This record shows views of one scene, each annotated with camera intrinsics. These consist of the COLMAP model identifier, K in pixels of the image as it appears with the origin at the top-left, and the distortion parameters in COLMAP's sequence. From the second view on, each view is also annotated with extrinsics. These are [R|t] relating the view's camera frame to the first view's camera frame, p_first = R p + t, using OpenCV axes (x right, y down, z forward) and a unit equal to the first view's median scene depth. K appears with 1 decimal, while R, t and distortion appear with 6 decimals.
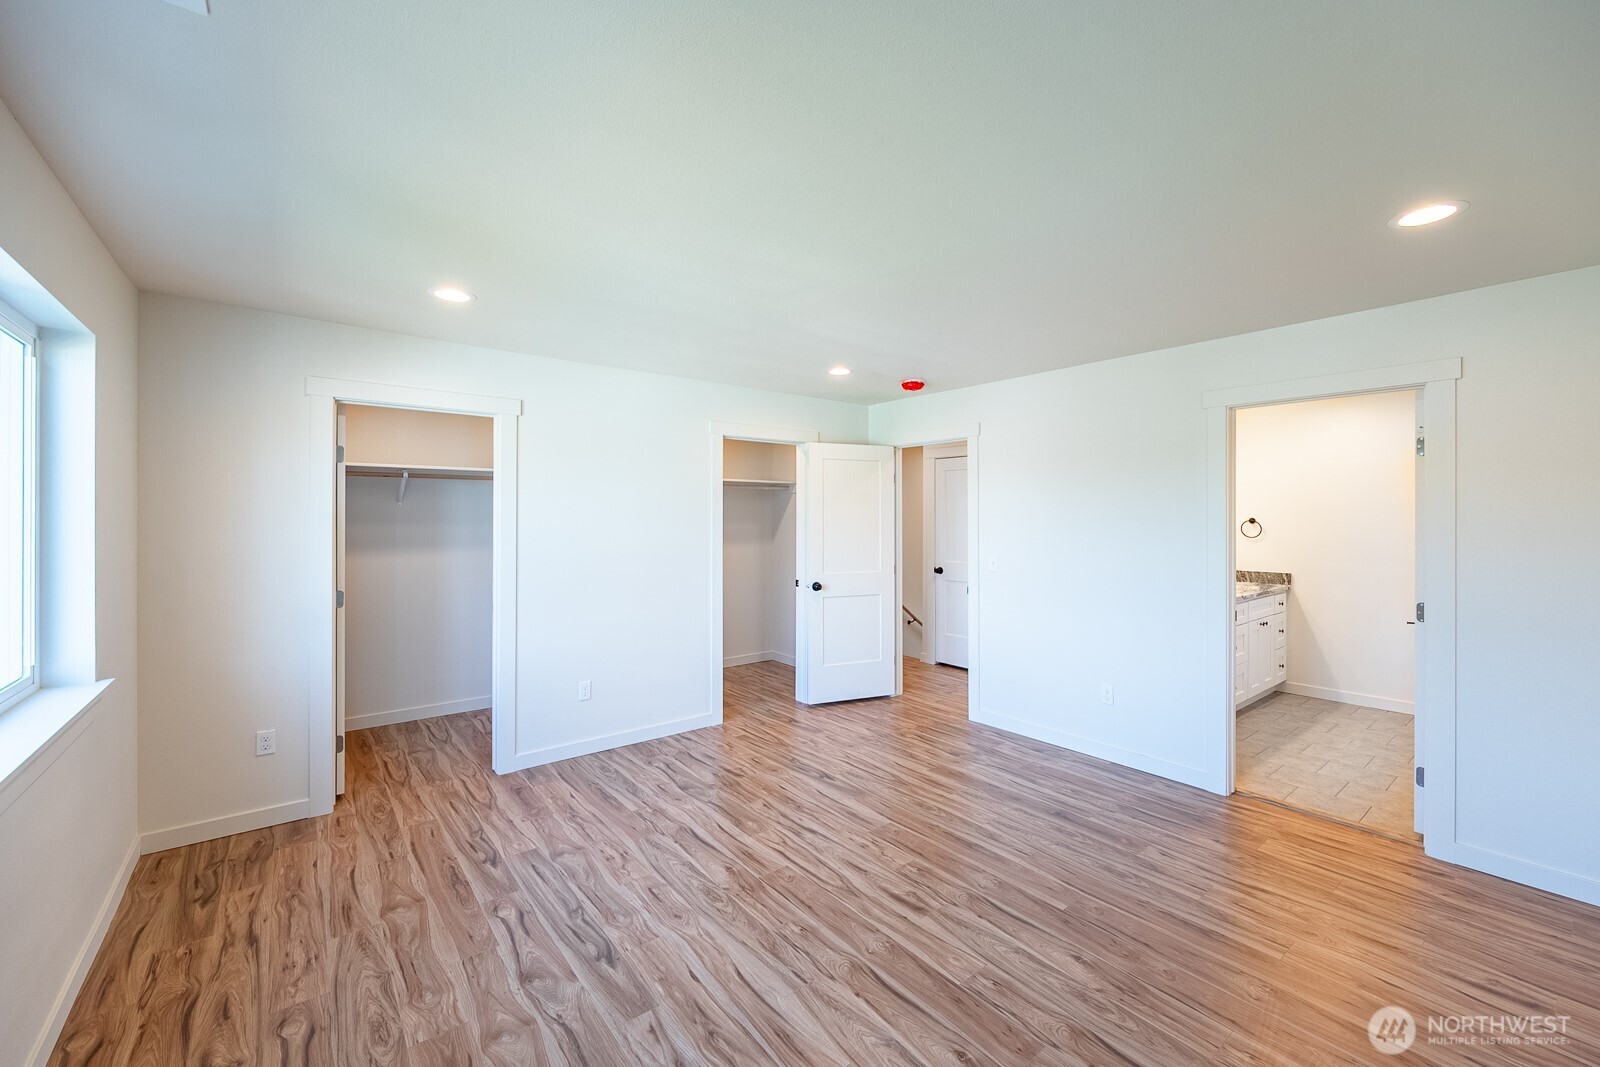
lens RADIAL K [[638.1, 0, 800.0], [0, 638.1, 533.5], [0, 0, 1]] dist [-0.000428, -0.000011]
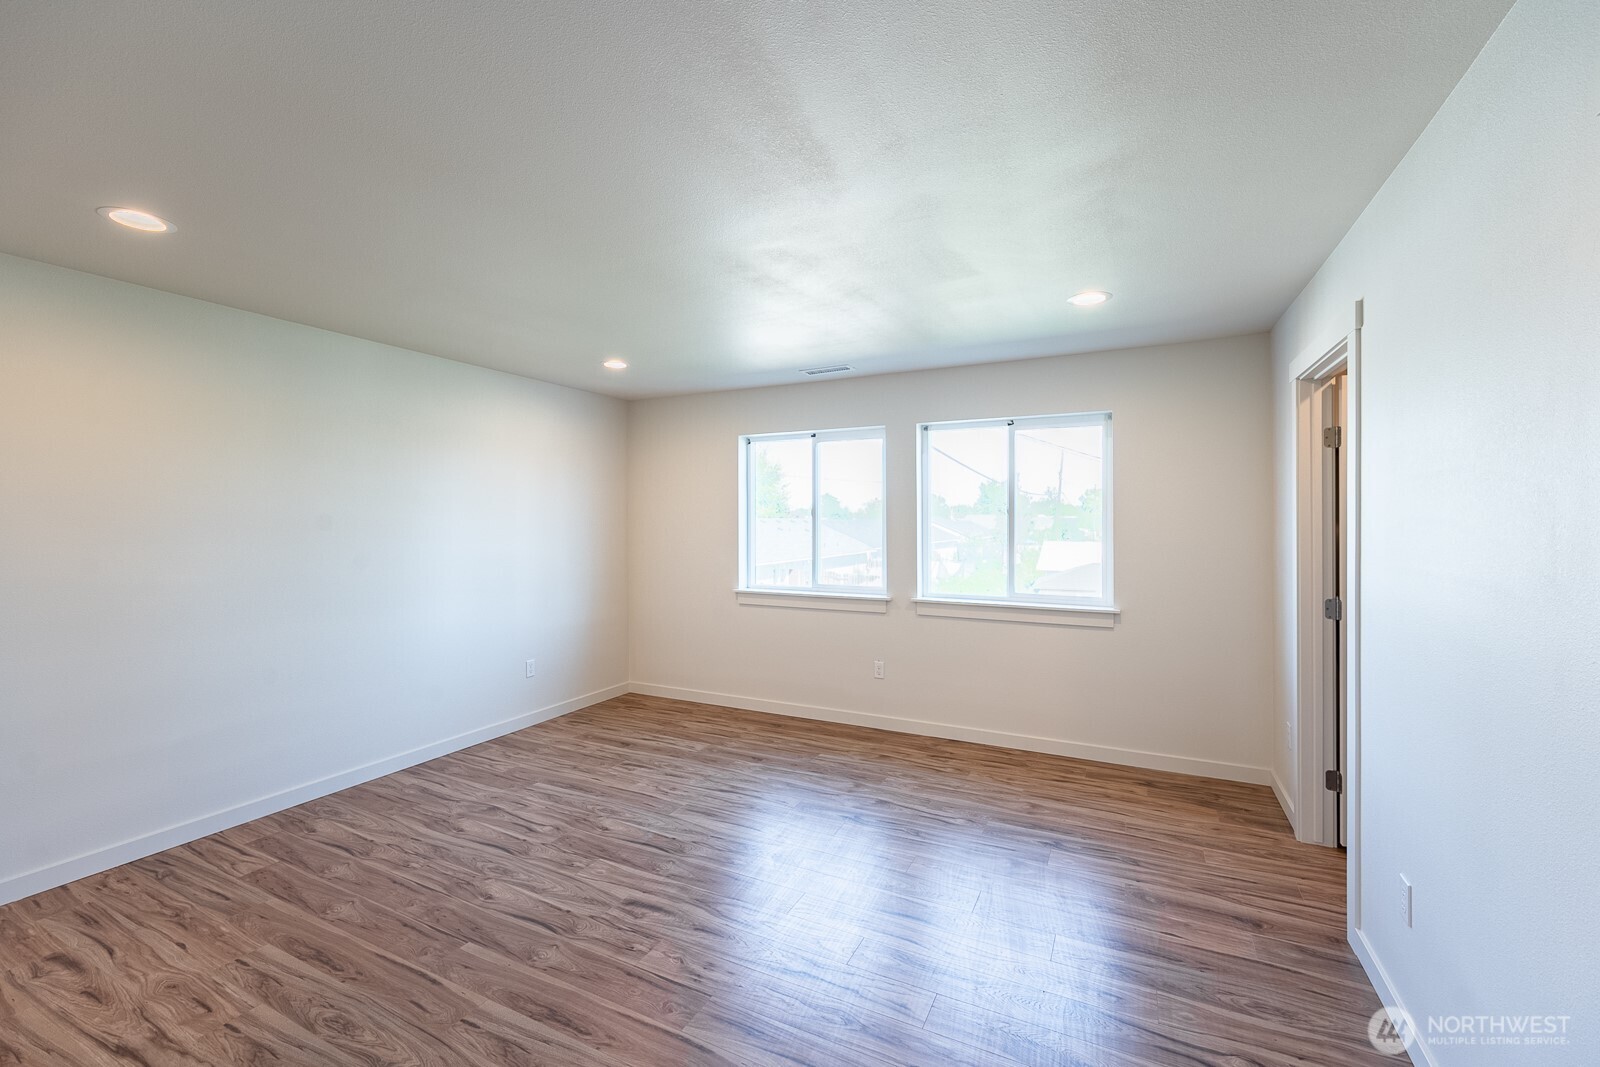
lens RADIAL K [[658.7, 0, 800.0], [0, 658.7, 533.5], [0, 0, 1]] dist [-0.000006, -0.000229]
pose [[-0.905578, 0.008371, -0.424097, 0.380247], [-0.010242, 0.999082, 0.041591, -0.031263], [0.424056, 0.042007, -0.904661, 2.024497]]
